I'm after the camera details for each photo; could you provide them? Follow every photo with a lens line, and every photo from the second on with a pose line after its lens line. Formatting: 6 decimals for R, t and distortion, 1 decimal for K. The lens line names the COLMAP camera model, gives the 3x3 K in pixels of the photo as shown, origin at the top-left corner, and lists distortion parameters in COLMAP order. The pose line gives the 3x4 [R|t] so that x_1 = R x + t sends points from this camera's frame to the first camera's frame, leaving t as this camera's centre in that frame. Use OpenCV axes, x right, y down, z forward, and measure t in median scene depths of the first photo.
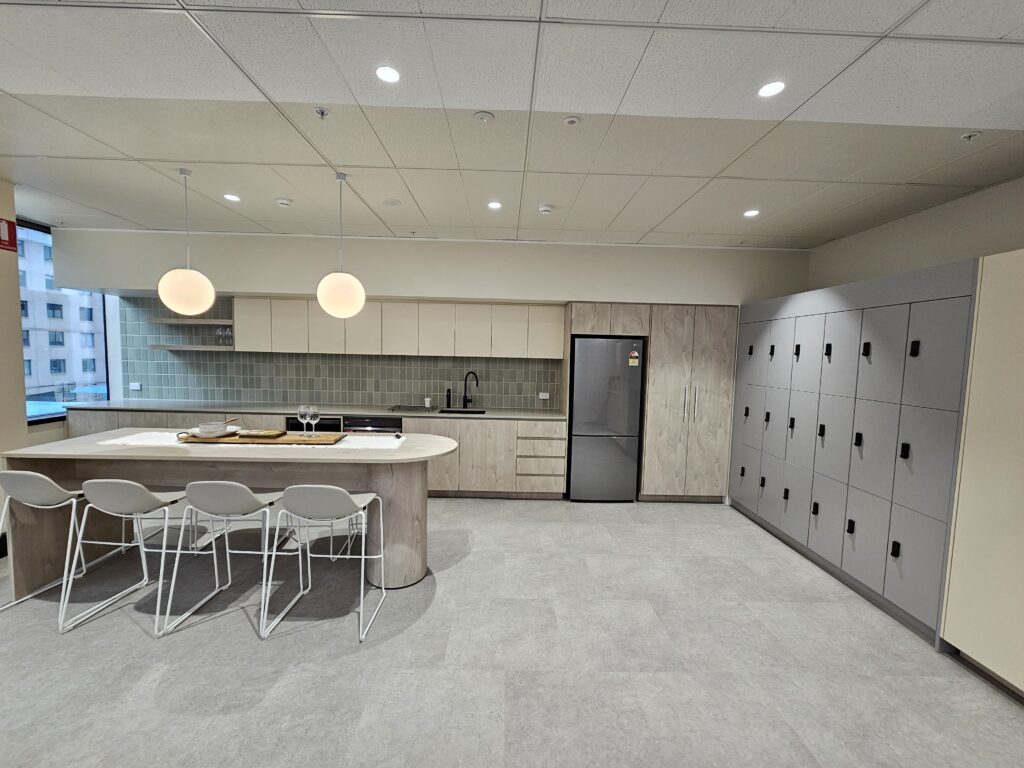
lens RADIAL K [[416.6, 0, 511.3], [0, 416.6, 384.7], [0, 0, 1]] dist [-0.000610, -0.000461]
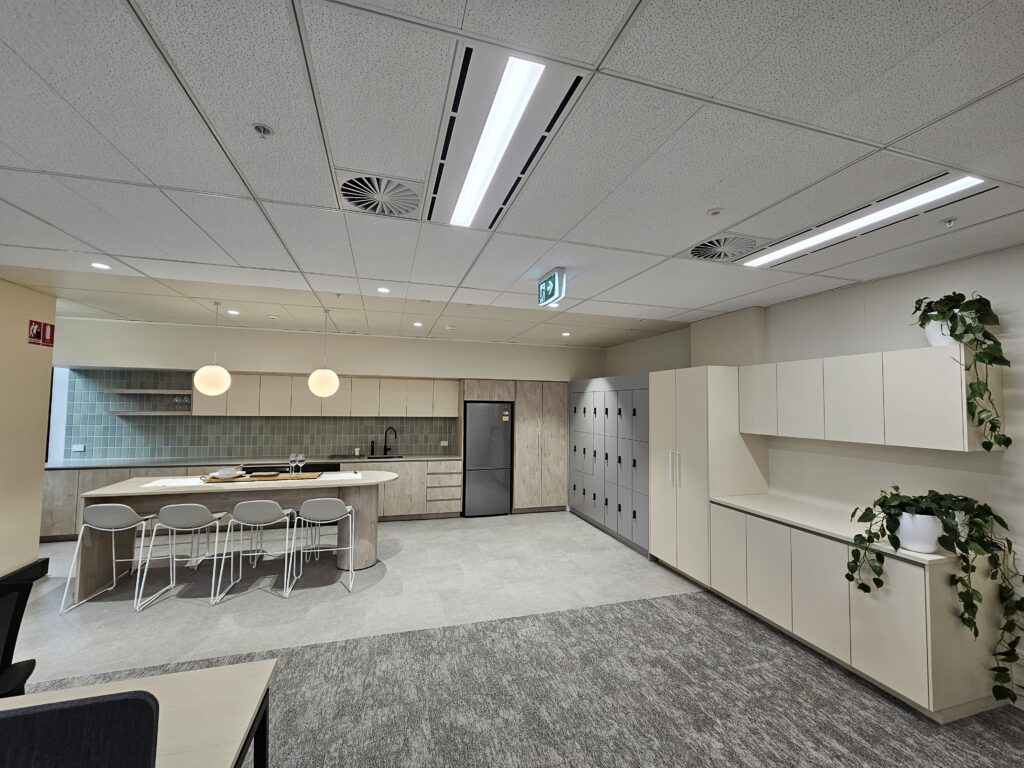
lens RADIAL K [[416.6, 0, 510.0], [0, 416.6, 387.8], [0, 0, 1]] dist [-0.000610, -0.000461]
pose [[0.961847, 0.000546, 0.273589, -0.104266], [0.029849, 0.993819, -0.106922, -0.003199], [-0.271956, 0.111009, 0.955885, -0.462377]]
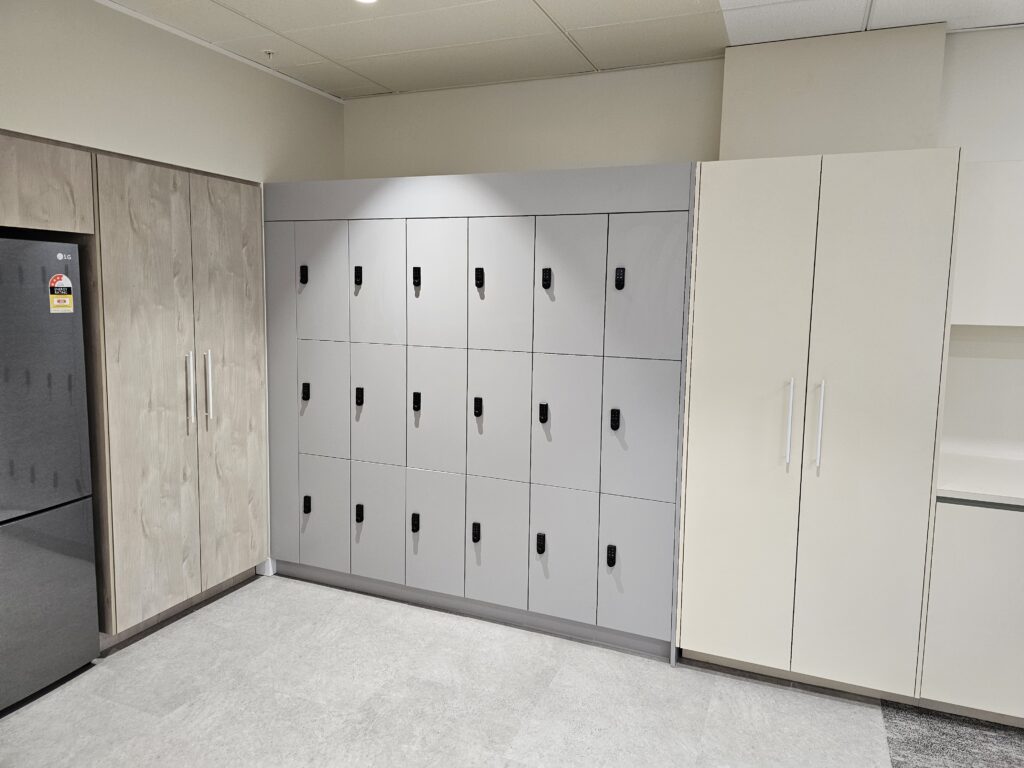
lens RADIAL K [[685.0, 0, 516.6], [0, 685.0, 364.3], [0, 0, 1]] dist [0.036111, -0.018064]
pose [[0.393680, -0.114548, 0.912083, -0.115009], [0.060737, 0.993279, 0.098529, -0.037768], [-0.917239, 0.016609, 0.397991, 0.395135]]
